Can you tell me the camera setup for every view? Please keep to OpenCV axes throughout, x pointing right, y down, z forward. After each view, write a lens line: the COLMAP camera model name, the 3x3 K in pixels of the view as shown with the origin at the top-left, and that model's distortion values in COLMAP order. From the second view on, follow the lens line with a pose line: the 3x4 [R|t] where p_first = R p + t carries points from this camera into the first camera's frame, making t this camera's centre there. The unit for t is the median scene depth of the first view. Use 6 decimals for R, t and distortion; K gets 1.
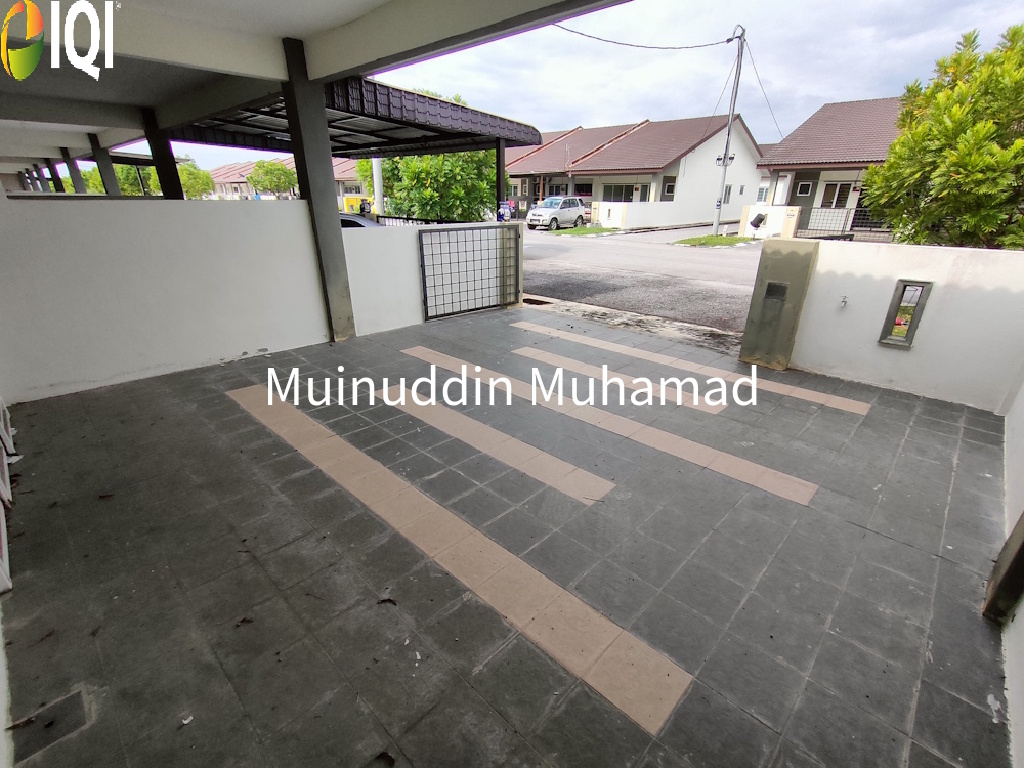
lens RADIAL K [[472.4, 0, 511.7], [0, 472.4, 384.7], [0, 0, 1]] dist [0.009921, -0.000689]
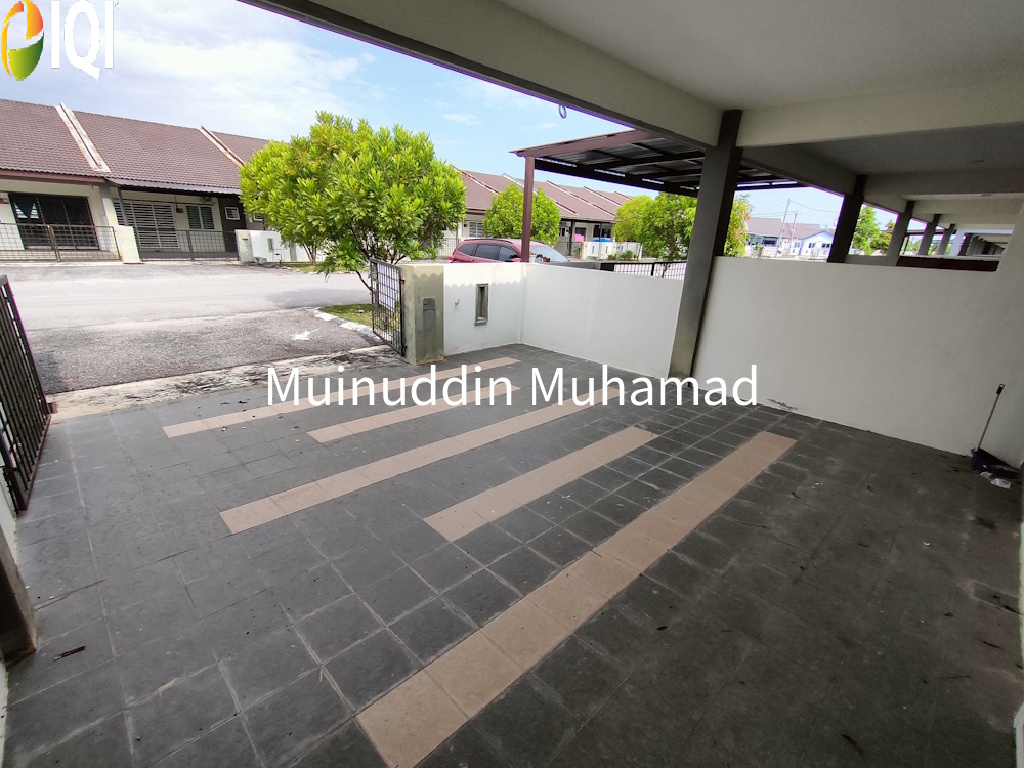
lens RADIAL K [[472.4, 0, 512.2], [0, 472.4, 390.9], [0, 0, 1]] dist [0.009921, -0.000689]
pose [[0.044795, -0.330982, 0.942573, -0.670687], [0.337600, 0.893026, 0.297540, -0.267389], [-0.940223, 0.304884, 0.151742, 0.599935]]
